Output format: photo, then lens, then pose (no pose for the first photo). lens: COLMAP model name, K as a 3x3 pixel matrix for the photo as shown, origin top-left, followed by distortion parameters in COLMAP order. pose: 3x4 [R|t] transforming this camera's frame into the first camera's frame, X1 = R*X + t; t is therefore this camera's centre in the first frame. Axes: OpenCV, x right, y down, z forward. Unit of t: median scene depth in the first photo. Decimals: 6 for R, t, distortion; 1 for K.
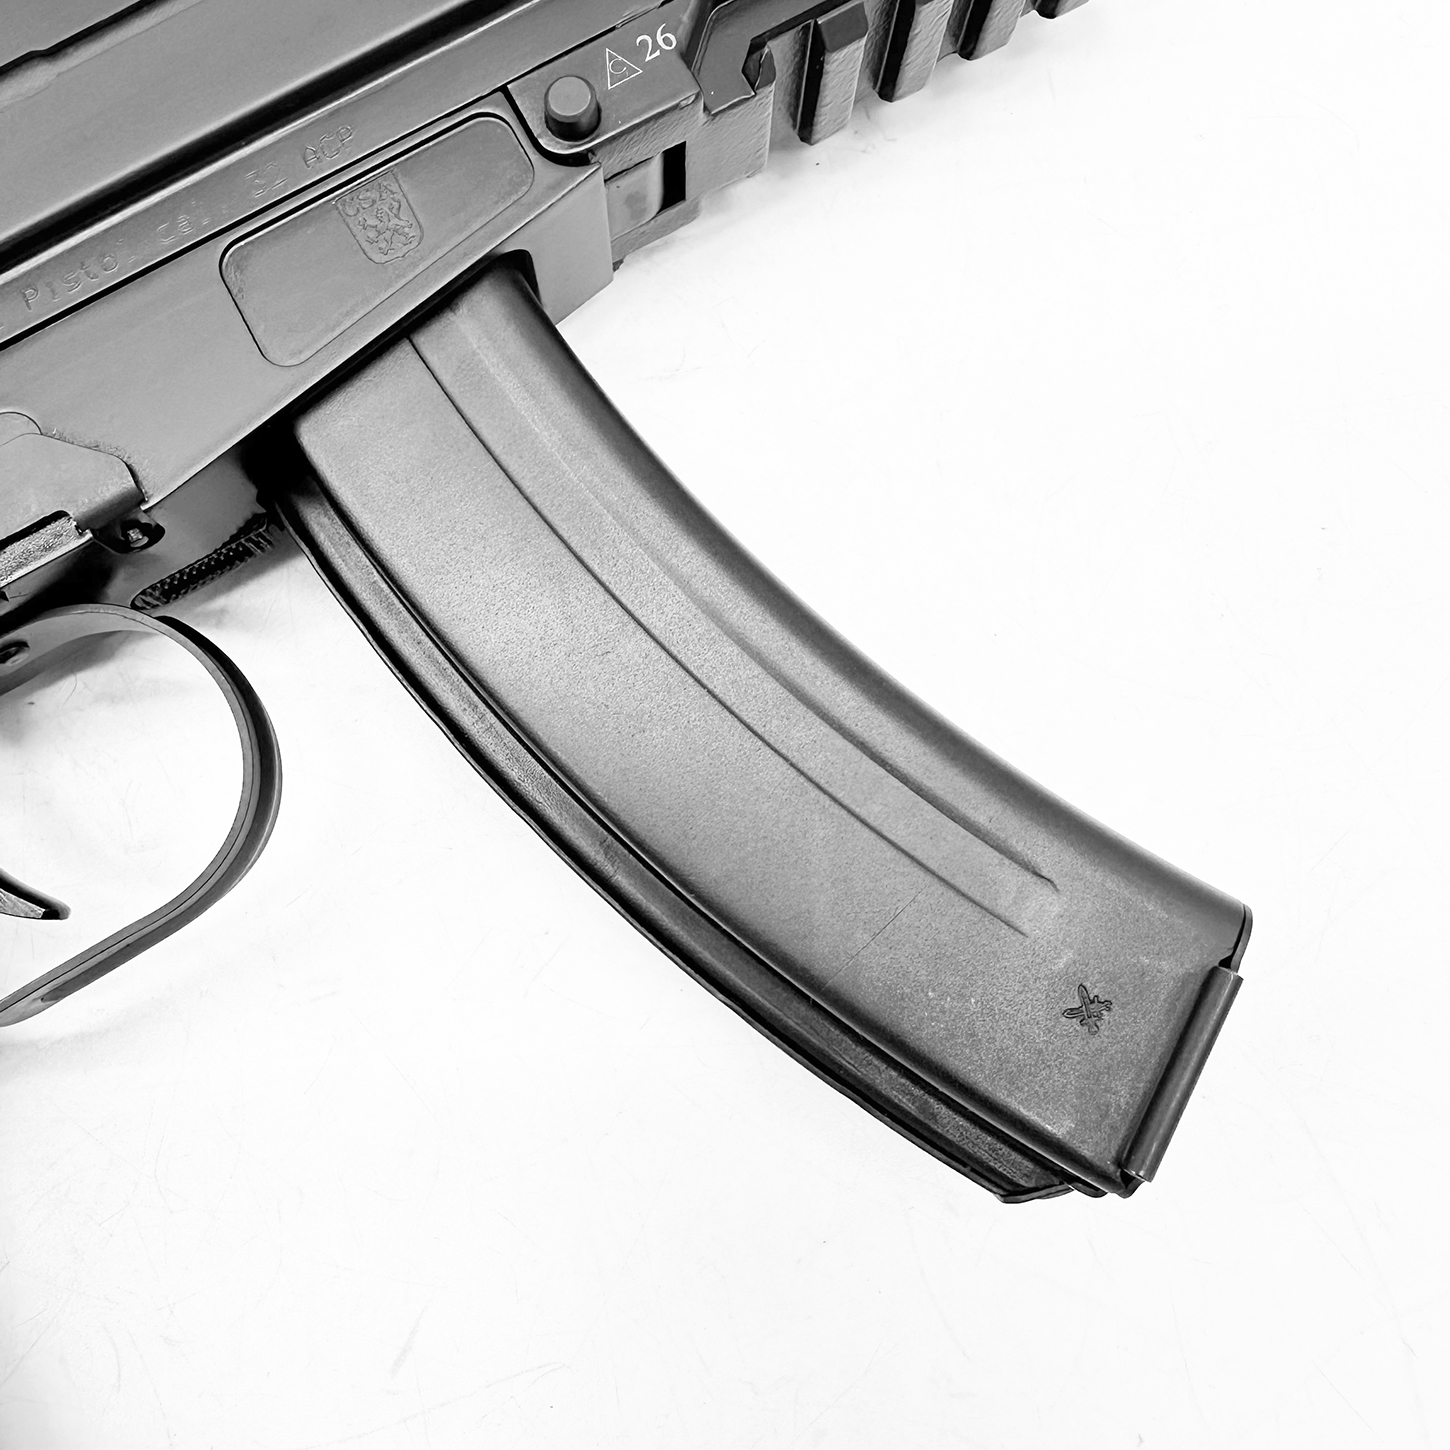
lens RADIAL K [[1374.0, 0, 607.1], [0, 1374.0, 664.3], [0, 0, 1]] dist [-0.011708, 0.001050]
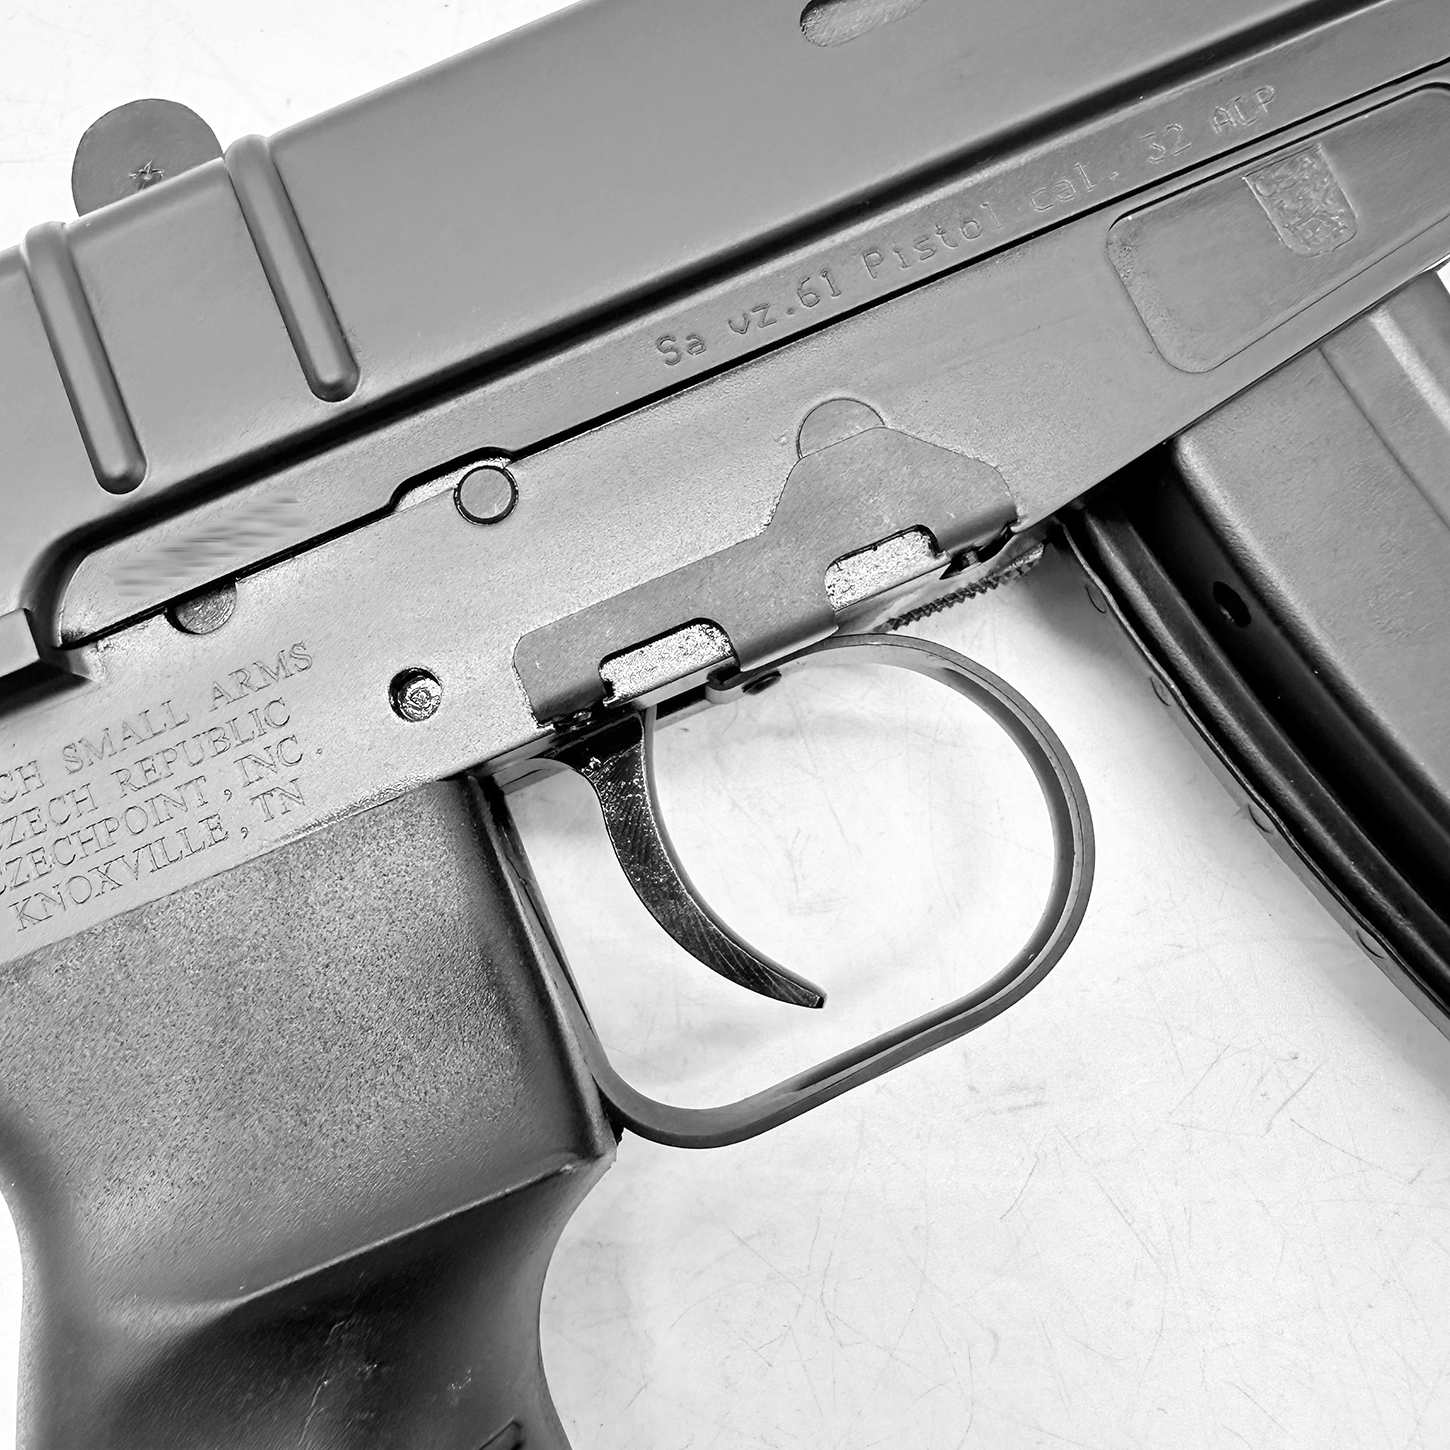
lens RADIAL K [[1374.0, 0, 607.1], [0, 1374.0, 664.3], [0, 0, 1]] dist [-0.011708, 0.001050]
pose [[0.995371, 0.088980, -0.036307, -0.484994], [-0.088743, 0.996022, 0.008101, -0.016645], [0.036883, -0.004842, 0.999308, 0.148342]]
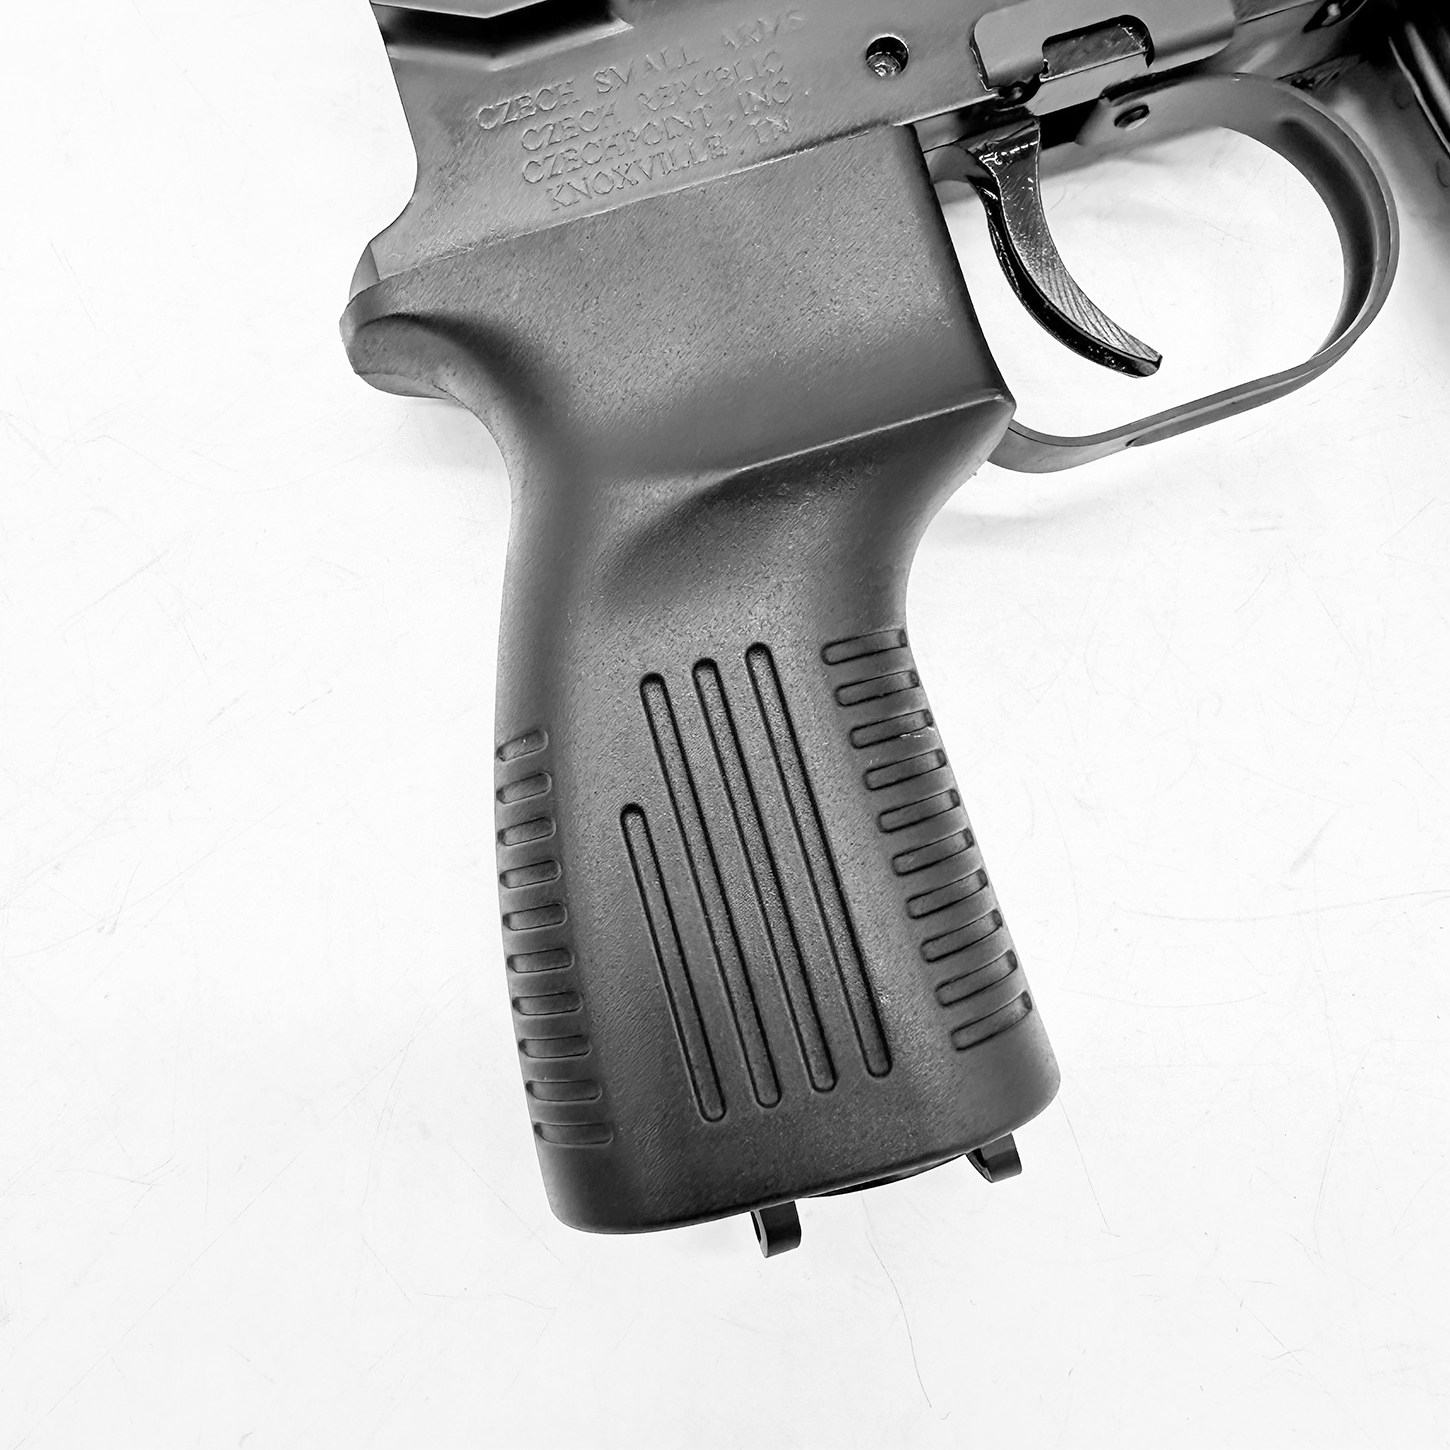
lens RADIAL K [[1374.0, 0, 607.1], [0, 1374.0, 664.3], [0, 0, 1]] dist [-0.011708, 0.001050]
pose [[0.979058, 0.202889, -0.016804, -0.699918], [-0.200426, 0.975064, 0.095289, 0.364163], [0.035718, -0.089925, 0.995308, -0.078427]]
